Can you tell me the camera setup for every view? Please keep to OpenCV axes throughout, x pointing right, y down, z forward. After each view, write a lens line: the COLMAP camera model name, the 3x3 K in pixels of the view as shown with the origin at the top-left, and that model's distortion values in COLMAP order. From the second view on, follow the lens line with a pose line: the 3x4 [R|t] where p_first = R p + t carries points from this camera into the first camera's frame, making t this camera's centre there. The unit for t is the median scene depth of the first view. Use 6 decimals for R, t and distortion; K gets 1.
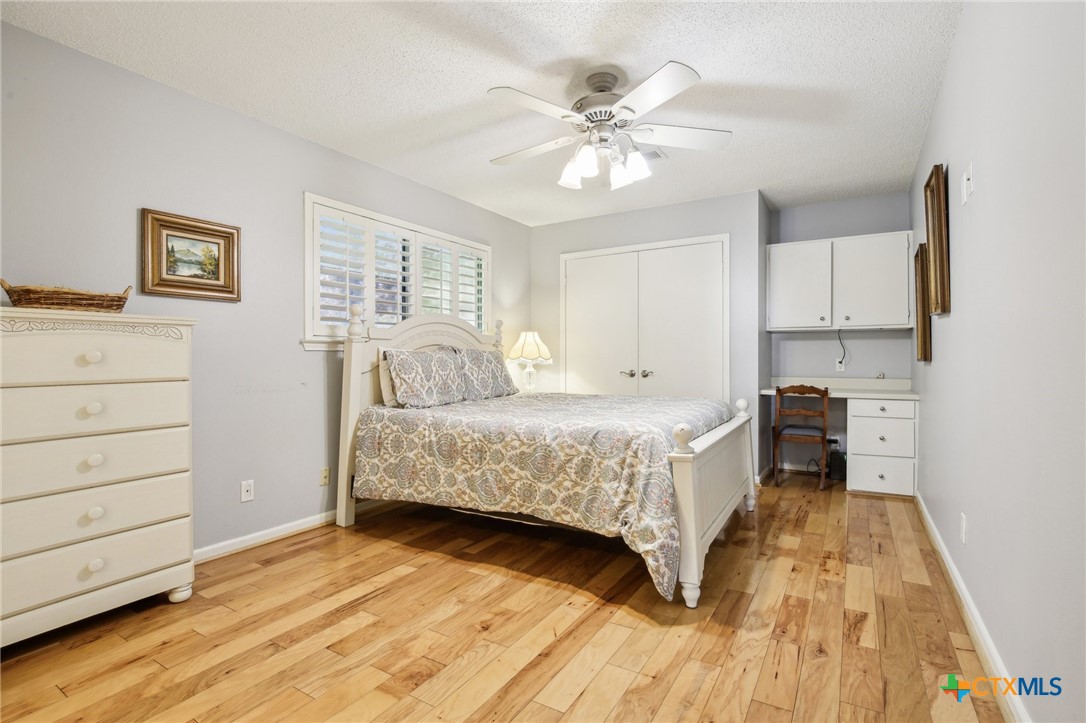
lens RADIAL K [[507.4, 0, 546.7], [0, 507.4, 360.7], [0, 0, 1]] dist [-0.028922, 0.002924]
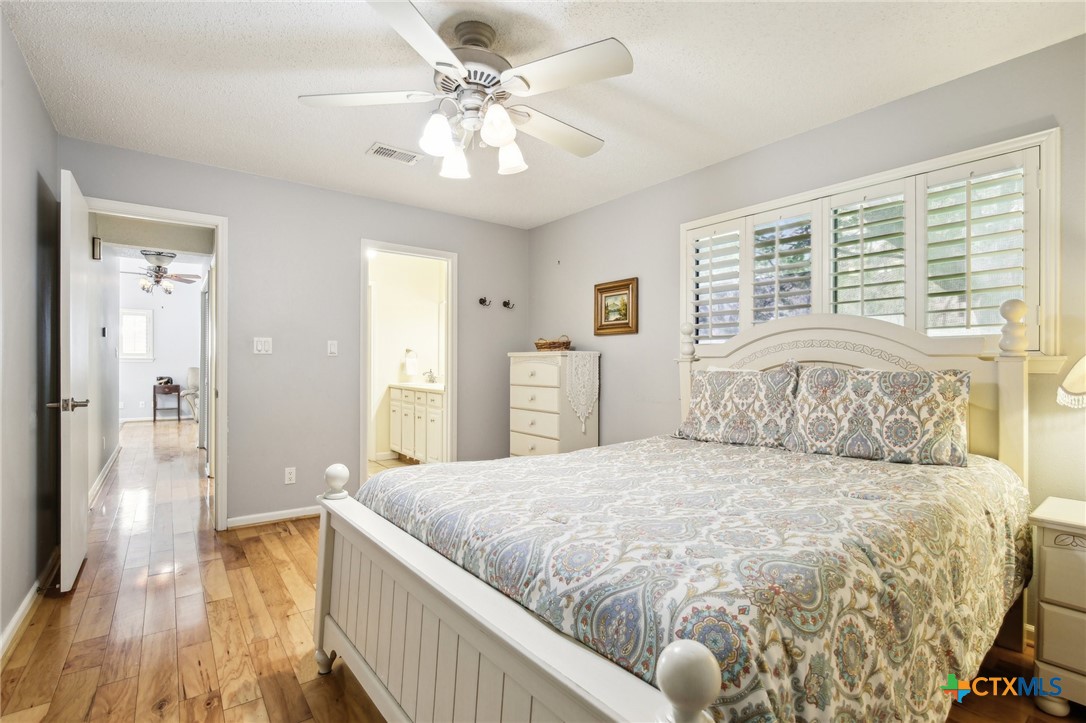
lens RADIAL K [[507.4, 0, 547.1], [0, 507.4, 360.5], [0, 0, 1]] dist [-0.028922, 0.002924]
pose [[-0.357720, -0.005926, -0.933810, 0.772358], [-0.007055, 0.999968, -0.003643, -0.039936], [0.933802, 0.005285, -0.357751, 1.337749]]
